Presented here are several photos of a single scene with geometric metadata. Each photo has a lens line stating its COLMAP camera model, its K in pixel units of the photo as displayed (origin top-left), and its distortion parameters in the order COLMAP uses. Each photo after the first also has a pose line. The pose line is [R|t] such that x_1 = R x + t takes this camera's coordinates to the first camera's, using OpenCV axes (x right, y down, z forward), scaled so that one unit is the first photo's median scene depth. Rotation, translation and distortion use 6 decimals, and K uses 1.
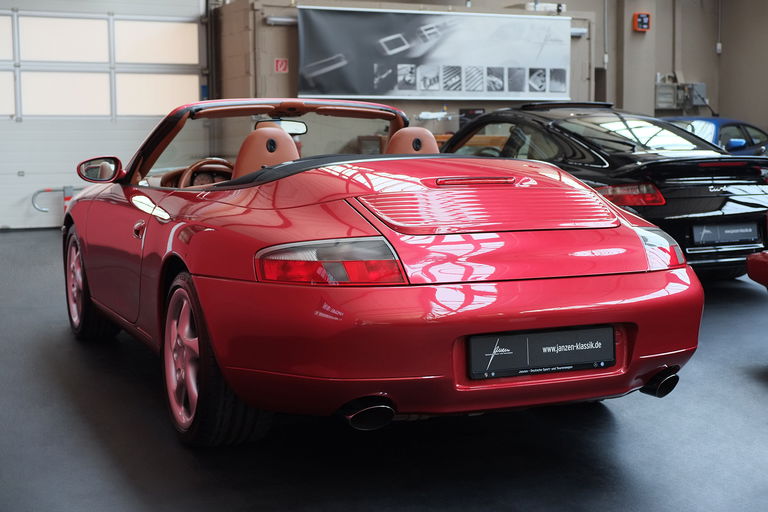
lens RADIAL K [[1147.6, 0, 384.3], [0, 1147.6, 255.3], [0, 0, 1]] dist [-0.018145, 0.000000]
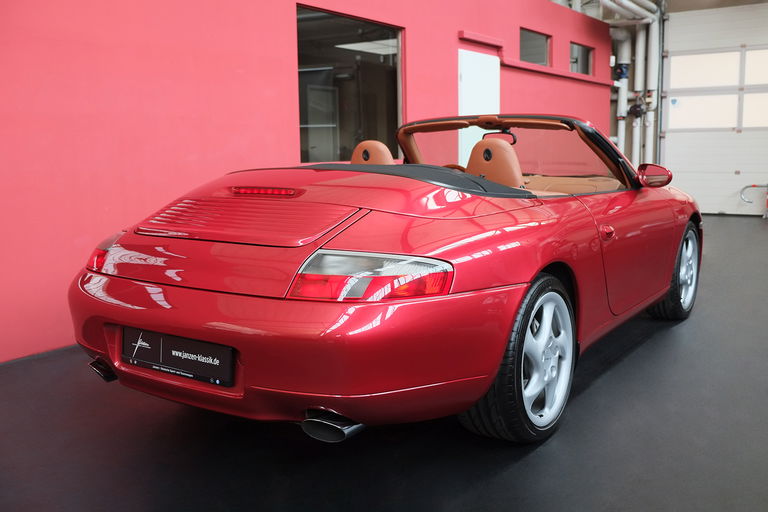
lens RADIAL K [[753.7, 0, 383.1], [0, 753.7, 257.3], [0, 0, 1]] dist [-0.007419, 0.000000]
pose [[0.510257, 0.115727, -0.852200, 0.223738], [-0.075152, 0.993114, 0.089866, -0.022552], [0.856732, 0.018190, 0.515440, 0.218167]]
